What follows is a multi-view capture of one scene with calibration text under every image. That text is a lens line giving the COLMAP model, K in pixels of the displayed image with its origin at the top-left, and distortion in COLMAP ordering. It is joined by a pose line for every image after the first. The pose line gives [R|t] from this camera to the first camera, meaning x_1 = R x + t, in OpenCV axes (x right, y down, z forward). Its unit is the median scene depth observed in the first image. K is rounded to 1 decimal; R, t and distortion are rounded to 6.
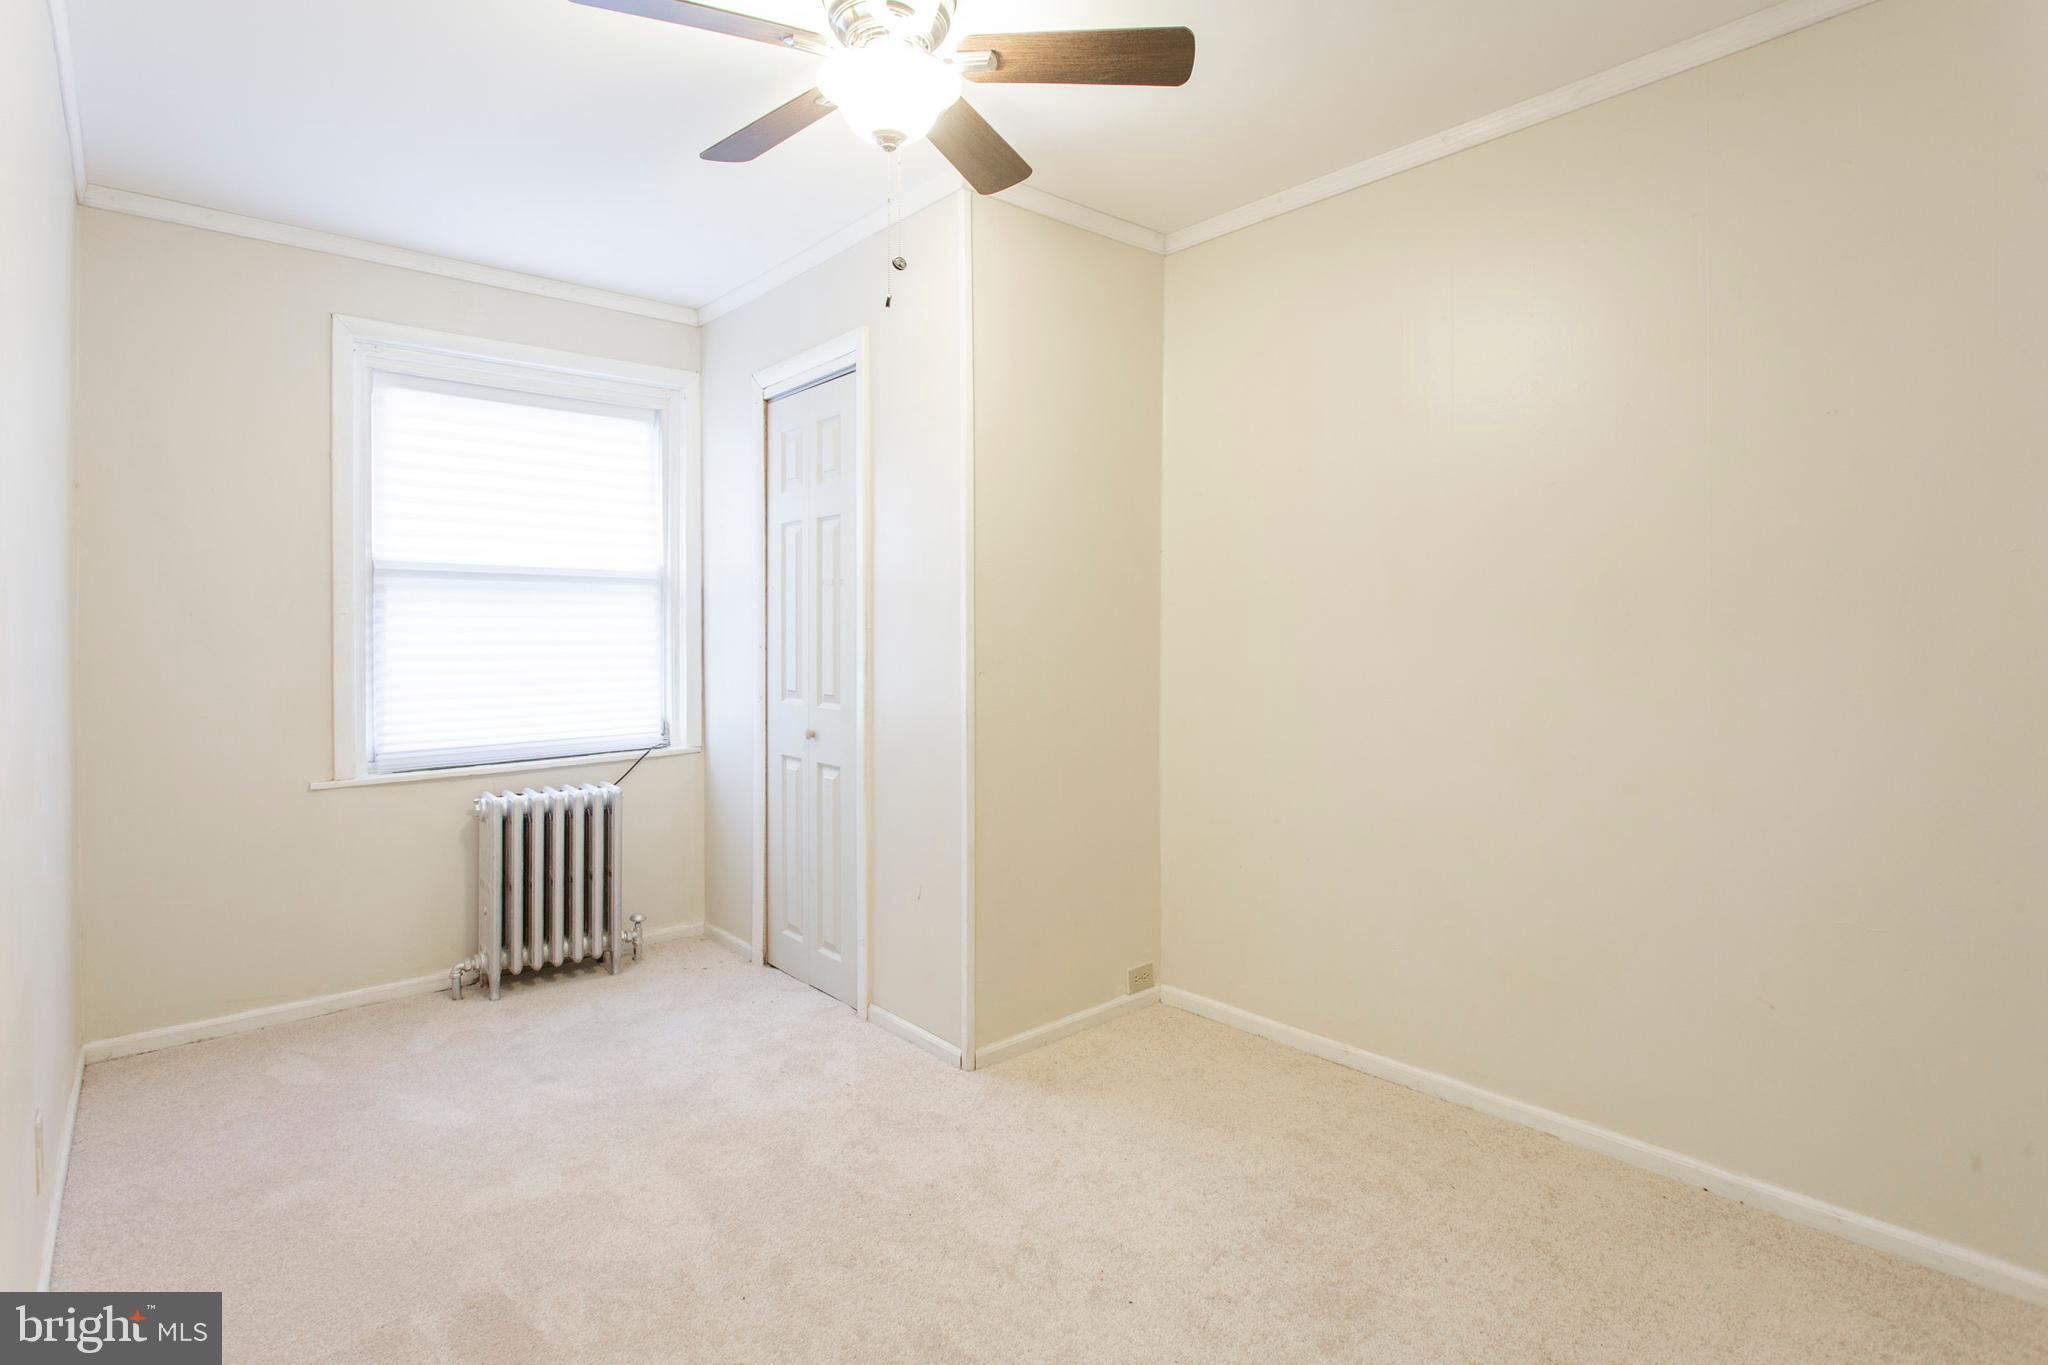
lens RADIAL K [[983.5, 0, 1004.9], [0, 983.5, 651.5], [0, 0, 1]] dist [-0.014406, 0.000907]
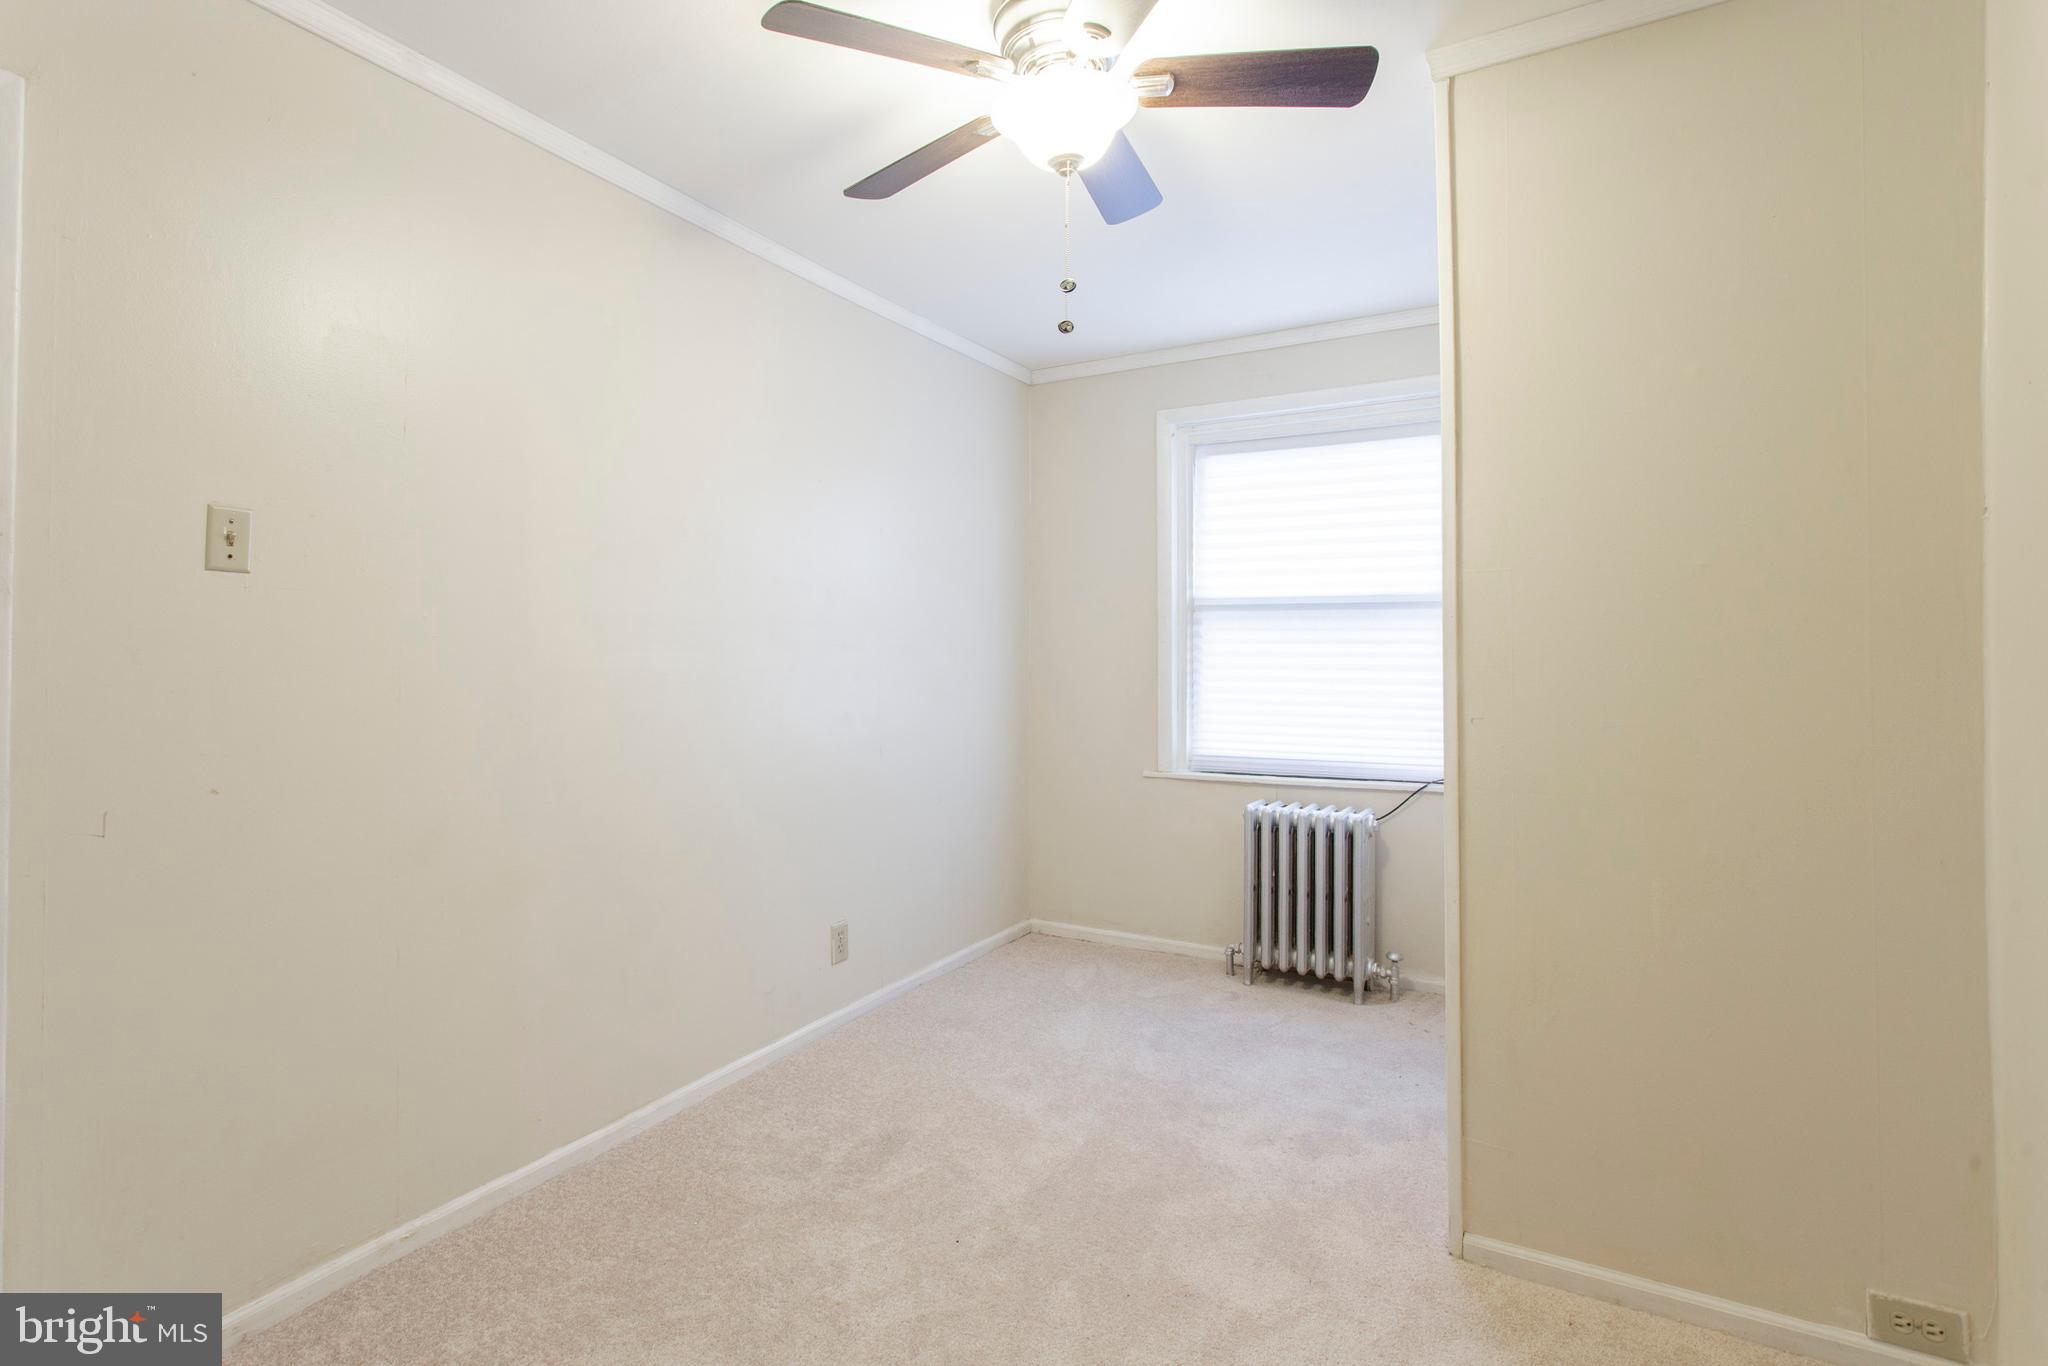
lens RADIAL K [[983.5, 0, 1026.5], [0, 983.5, 662.0], [0, 0, 1]] dist [-0.014406, 0.000907]
pose [[0.341316, 0.006324, -0.939927, 0.452736], [-0.024560, 0.999696, -0.002192, -0.005262], [0.939628, 0.023833, 0.341368, 0.371954]]
